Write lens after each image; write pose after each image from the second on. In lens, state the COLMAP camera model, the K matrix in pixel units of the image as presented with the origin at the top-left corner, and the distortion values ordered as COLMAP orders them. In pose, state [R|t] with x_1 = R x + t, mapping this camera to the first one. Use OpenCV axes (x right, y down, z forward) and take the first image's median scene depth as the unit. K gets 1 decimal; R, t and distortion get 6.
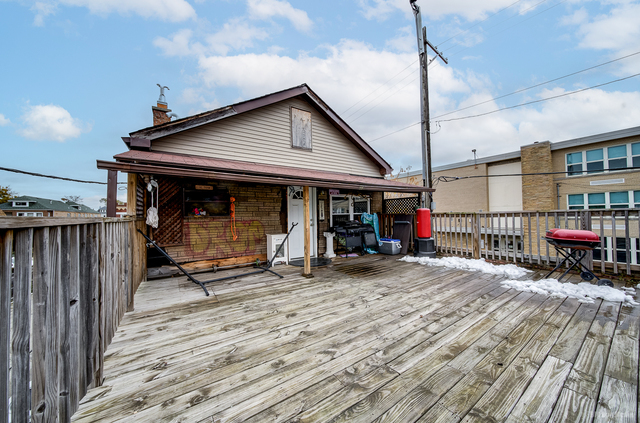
lens RADIAL K [[220.6, 0, 318.4], [0, 220.6, 211.4], [0, 0, 1]] dist [-0.004943, 0.000430]
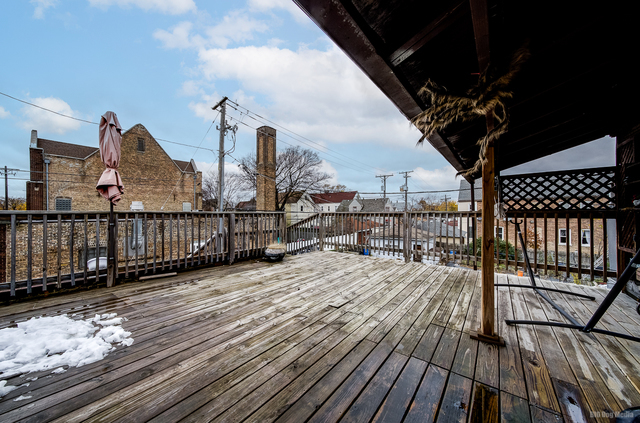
lens RADIAL K [[220.6, 0, 317.9], [0, 220.6, 214.6], [0, 0, 1]] dist [-0.004943, 0.000430]
pose [[-0.957743, 0.021751, -0.286801, 0.700689], [0.026283, 0.999583, -0.011961, 0.040938], [0.286421, -0.018994, -0.957916, 2.222203]]
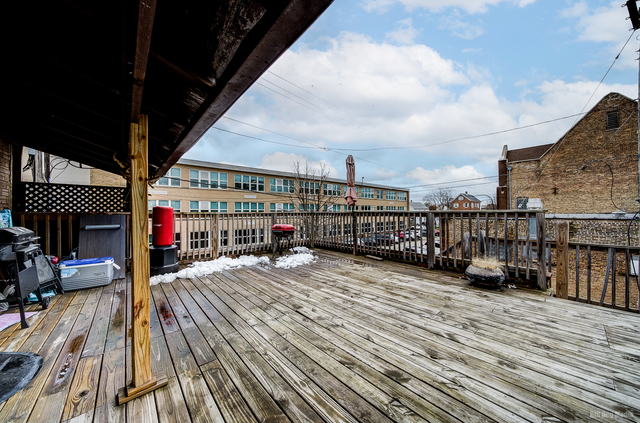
lens RADIAL K [[220.6, 0, 317.3], [0, 220.6, 212.2], [0, 0, 1]] dist [-0.004943, 0.000430]
pose [[-0.116431, 0.026806, 0.992837, -0.692228], [-0.012793, 0.999512, -0.028486, 0.047706], [-0.993116, -0.016018, -0.116031, 1.278091]]
